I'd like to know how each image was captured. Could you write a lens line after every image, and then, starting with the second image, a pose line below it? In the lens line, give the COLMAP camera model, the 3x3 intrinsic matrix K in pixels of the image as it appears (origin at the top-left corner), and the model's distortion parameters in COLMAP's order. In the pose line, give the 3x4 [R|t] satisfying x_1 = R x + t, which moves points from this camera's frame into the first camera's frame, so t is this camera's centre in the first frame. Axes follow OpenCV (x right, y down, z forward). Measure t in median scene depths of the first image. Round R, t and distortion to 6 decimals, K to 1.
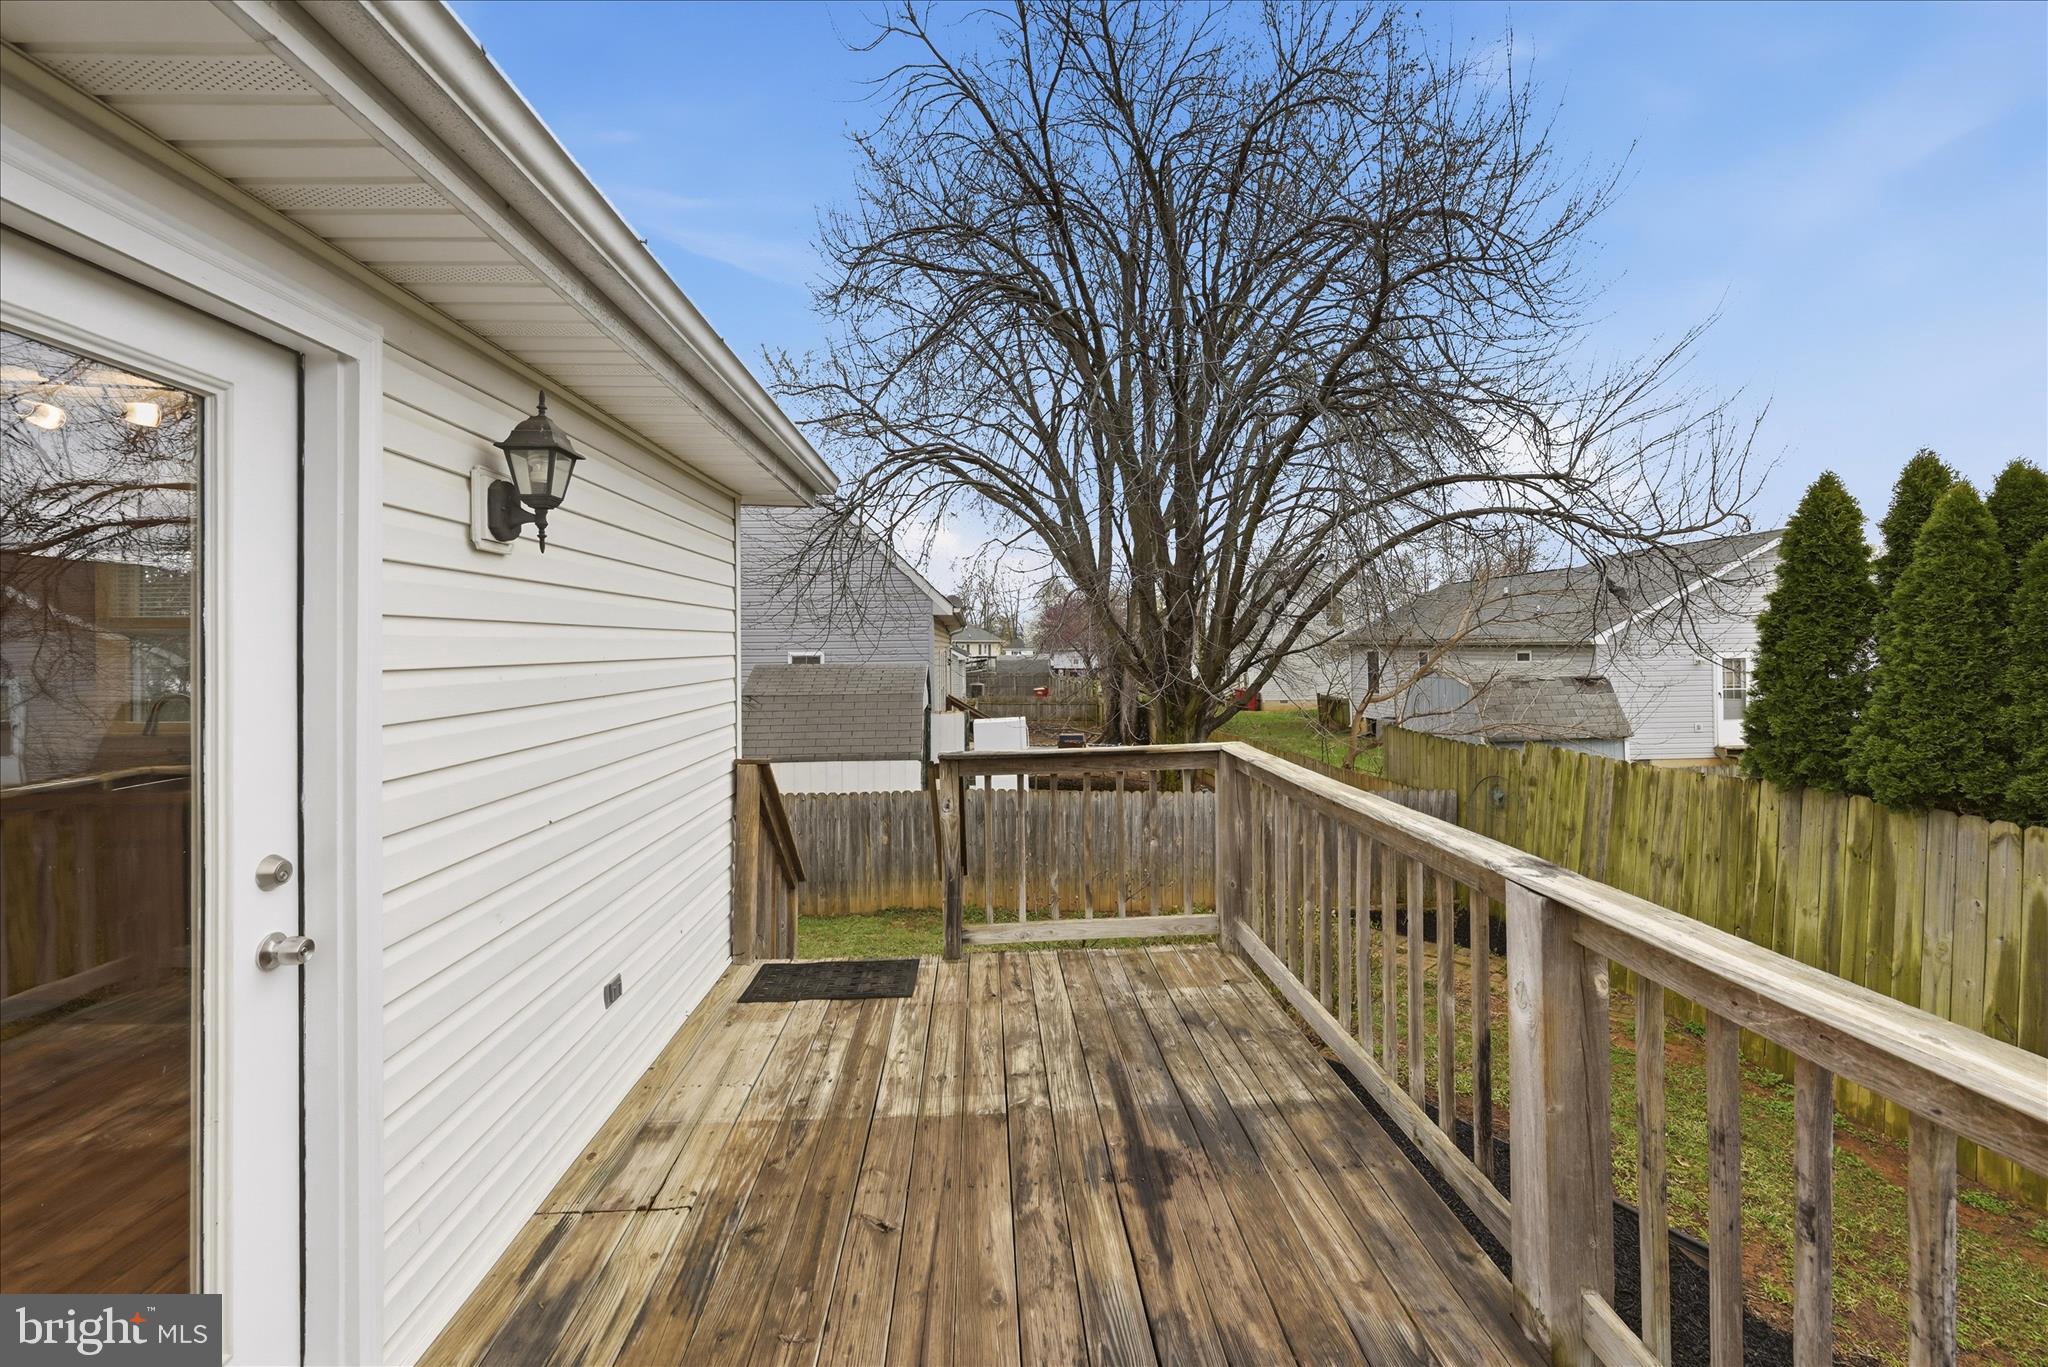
lens RADIAL K [[812.7, 0, 1027.4], [0, 812.7, 680.9], [0, 0, 1]] dist [0.001551, 0.000391]
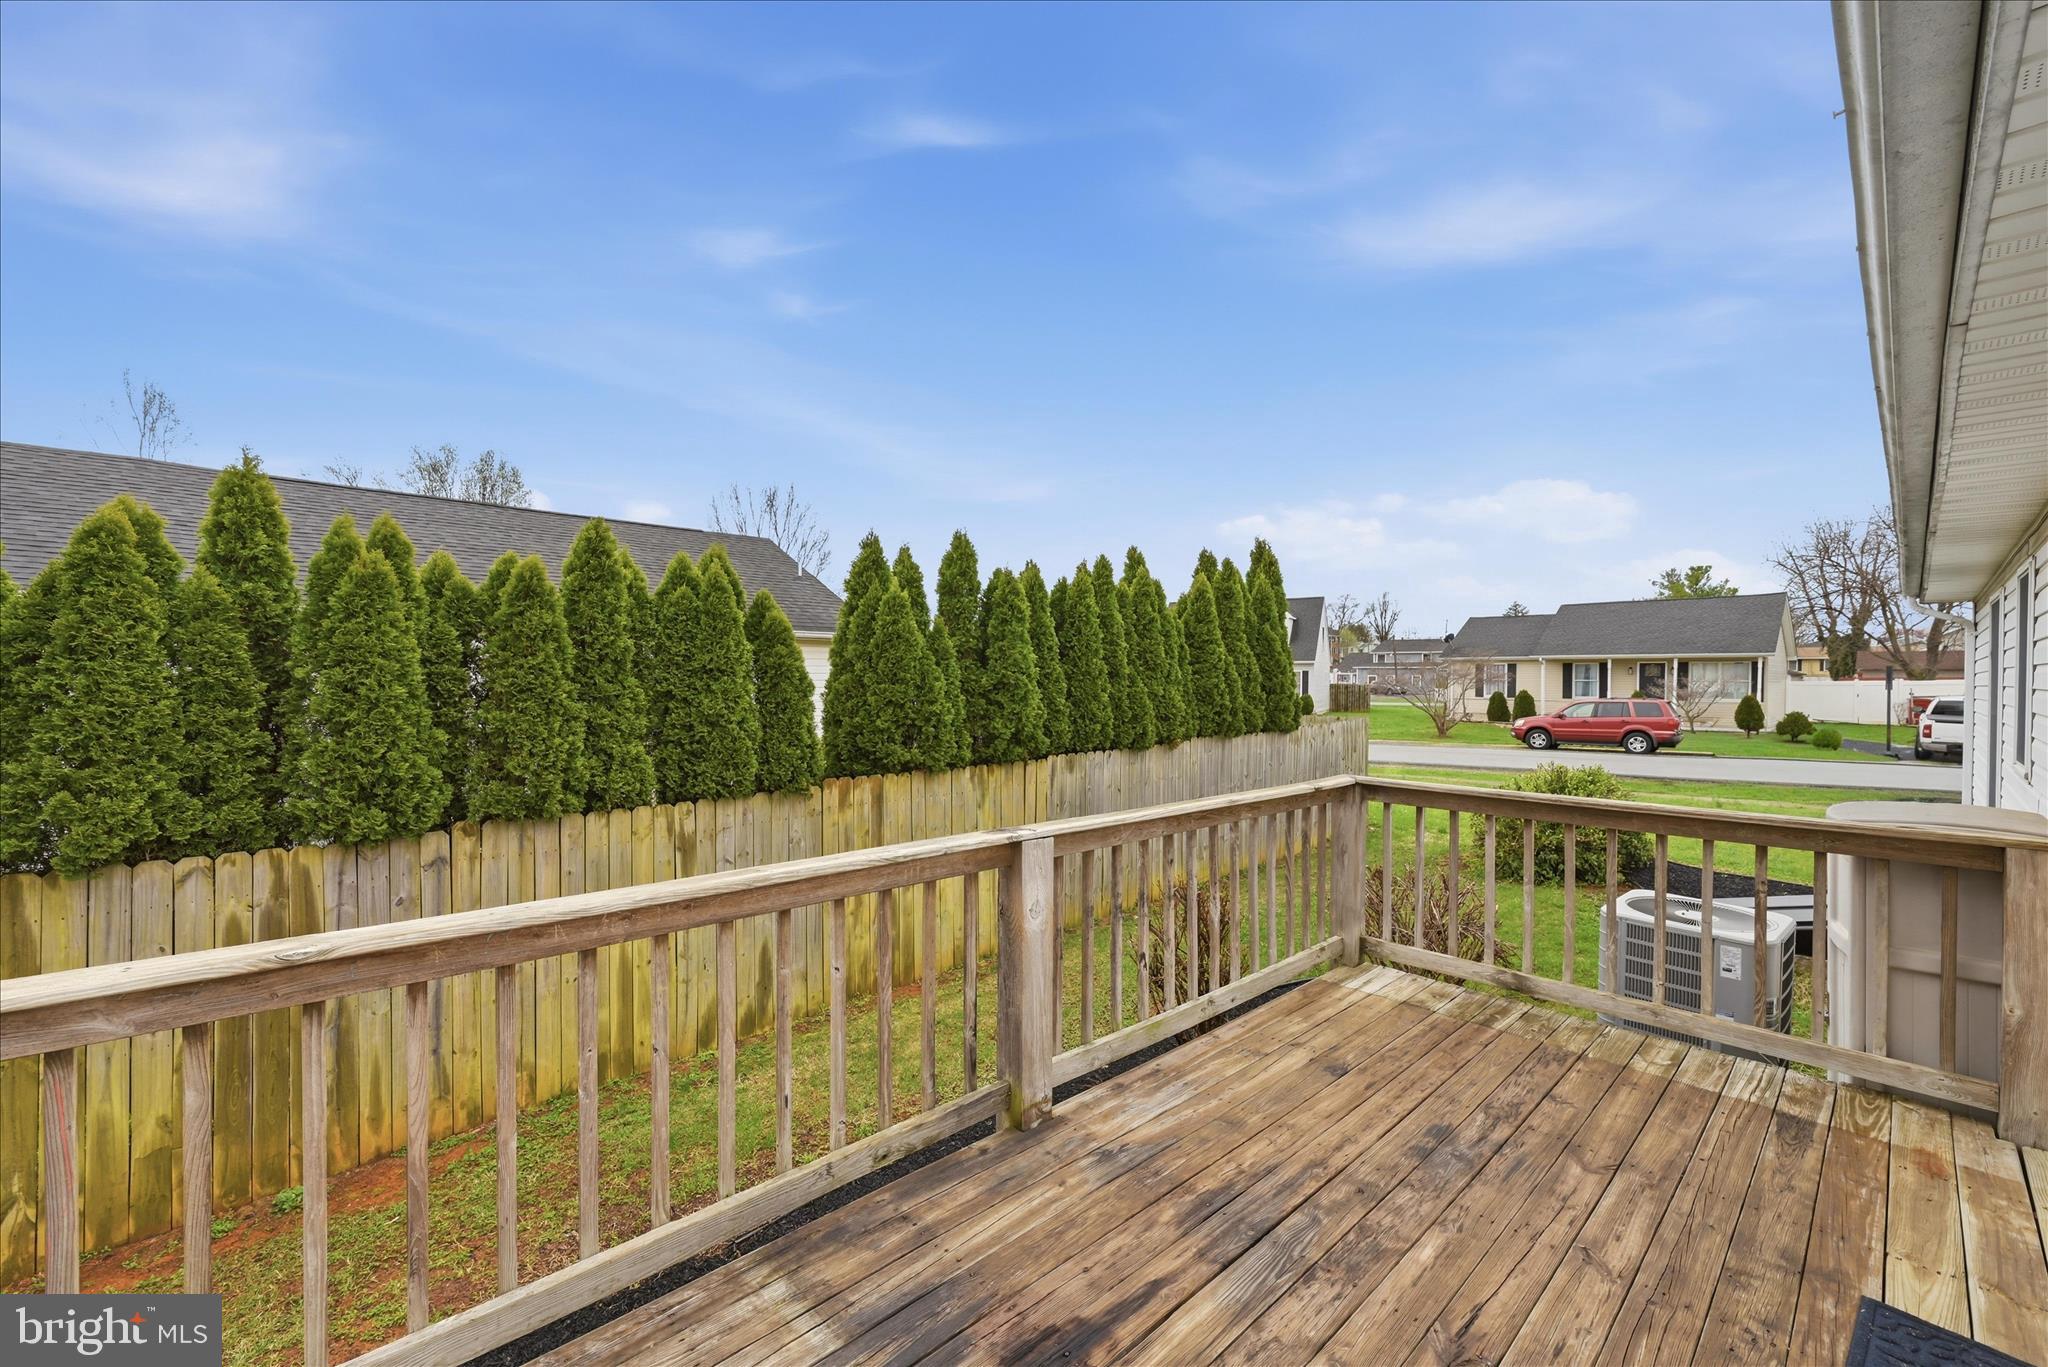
lens RADIAL K [[812.7, 0, 1027.4], [0, 812.7, 680.9], [0, 0, 1]] dist [0.001551, 0.000391]
pose [[-0.628463, 0.007273, 0.777805, -0.431526], [0.033651, 0.999274, 0.017846, -0.053458], [-0.777111, 0.037389, -0.628252, 1.432618]]
